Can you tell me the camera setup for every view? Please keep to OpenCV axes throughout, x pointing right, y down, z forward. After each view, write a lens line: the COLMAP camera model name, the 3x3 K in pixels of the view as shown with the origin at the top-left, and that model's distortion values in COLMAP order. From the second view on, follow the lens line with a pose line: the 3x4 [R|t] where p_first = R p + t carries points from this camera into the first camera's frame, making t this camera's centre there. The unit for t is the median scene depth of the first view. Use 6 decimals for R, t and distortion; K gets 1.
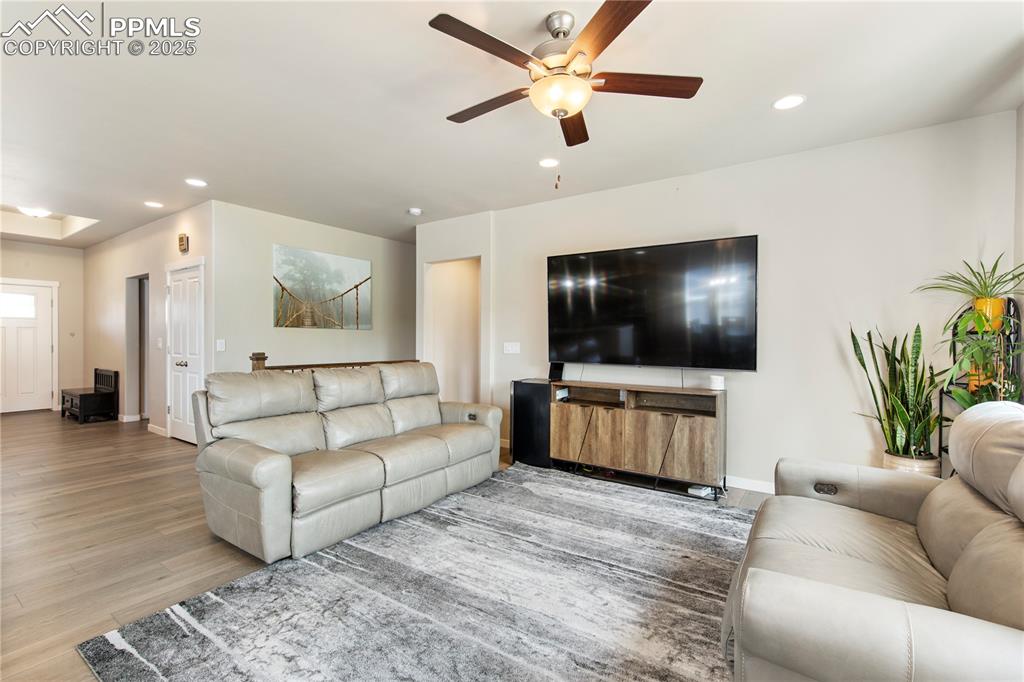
lens RADIAL K [[450.8, 0, 512.2], [0, 450.8, 342.3], [0, 0, 1]] dist [0.000445, 0.000006]
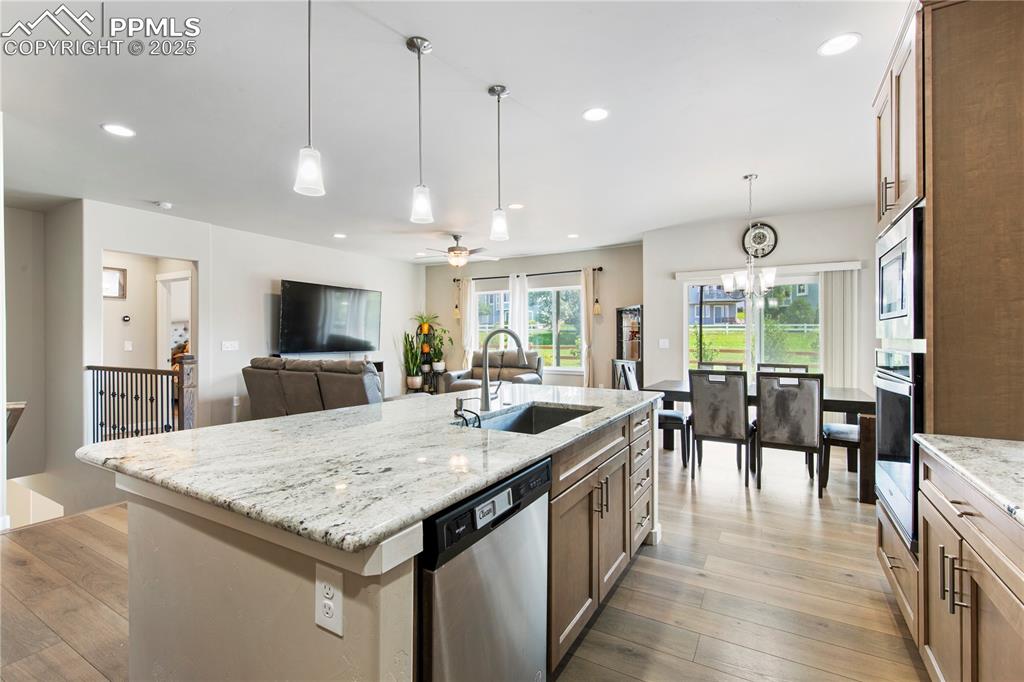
lens RADIAL K [[450.8, 0, 509.0], [0, 450.8, 336.7], [0, 0, 1]] dist [0.000445, 0.000006]
pose [[-0.075687, -0.004789, 0.997120, -1.767041], [0.010261, 0.999932, 0.005582, -0.012954], [-0.997079, 0.010654, -0.075633, 0.501478]]
